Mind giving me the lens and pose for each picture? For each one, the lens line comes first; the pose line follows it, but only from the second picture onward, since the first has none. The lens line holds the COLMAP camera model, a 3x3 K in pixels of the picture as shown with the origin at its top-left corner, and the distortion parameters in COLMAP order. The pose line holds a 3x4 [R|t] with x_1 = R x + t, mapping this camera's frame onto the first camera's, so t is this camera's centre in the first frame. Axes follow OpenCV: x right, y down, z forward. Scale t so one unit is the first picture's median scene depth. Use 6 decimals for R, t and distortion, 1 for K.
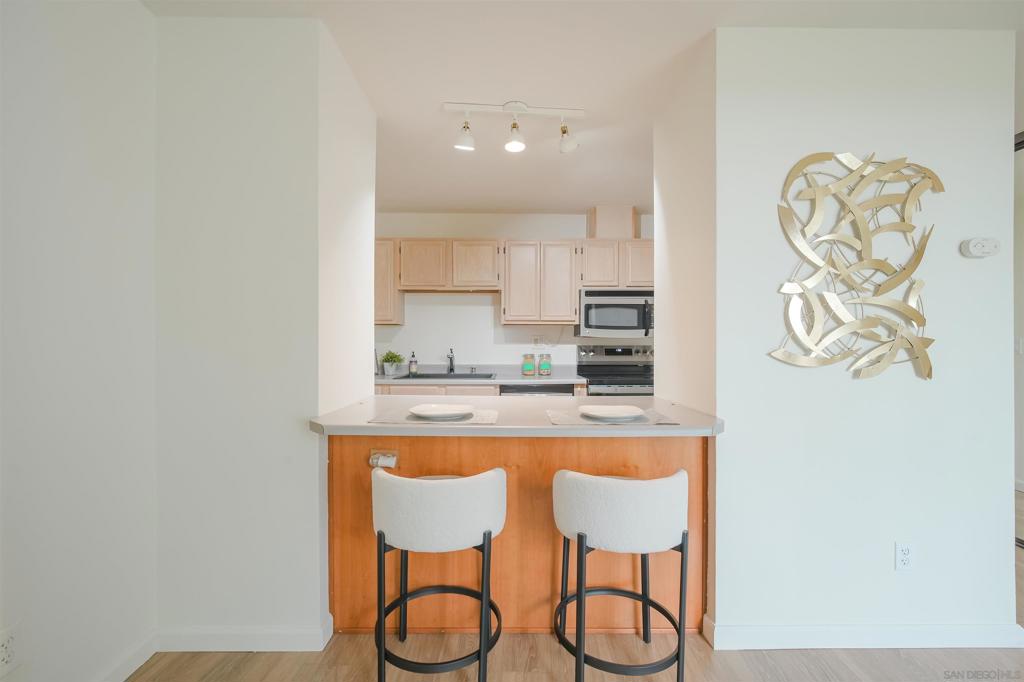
lens RADIAL K [[464.0, 0, 513.1], [0, 464.0, 339.0], [0, 0, 1]] dist [-0.014285, 0.007323]
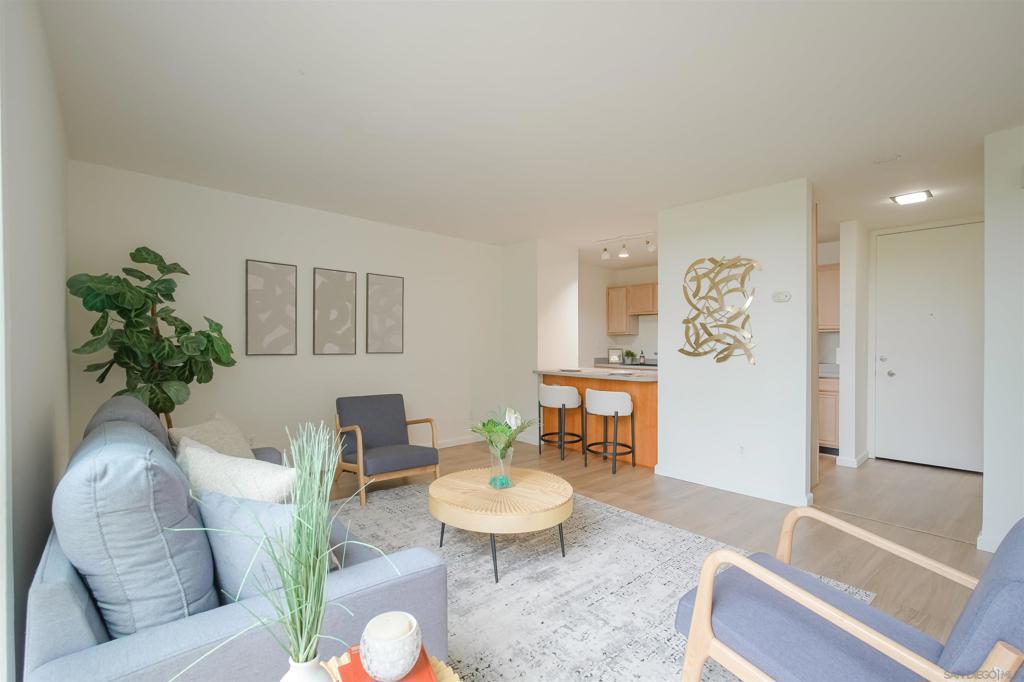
lens RADIAL K [[464.0, 0, 510.7], [0, 464.0, 343.9], [0, 0, 1]] dist [-0.014285, 0.007323]
pose [[0.661485, 0.002601, -0.749954, 1.704322], [-0.000281, 0.999995, 0.003220, -0.006665], [0.749958, -0.001919, 0.661482, -1.122902]]
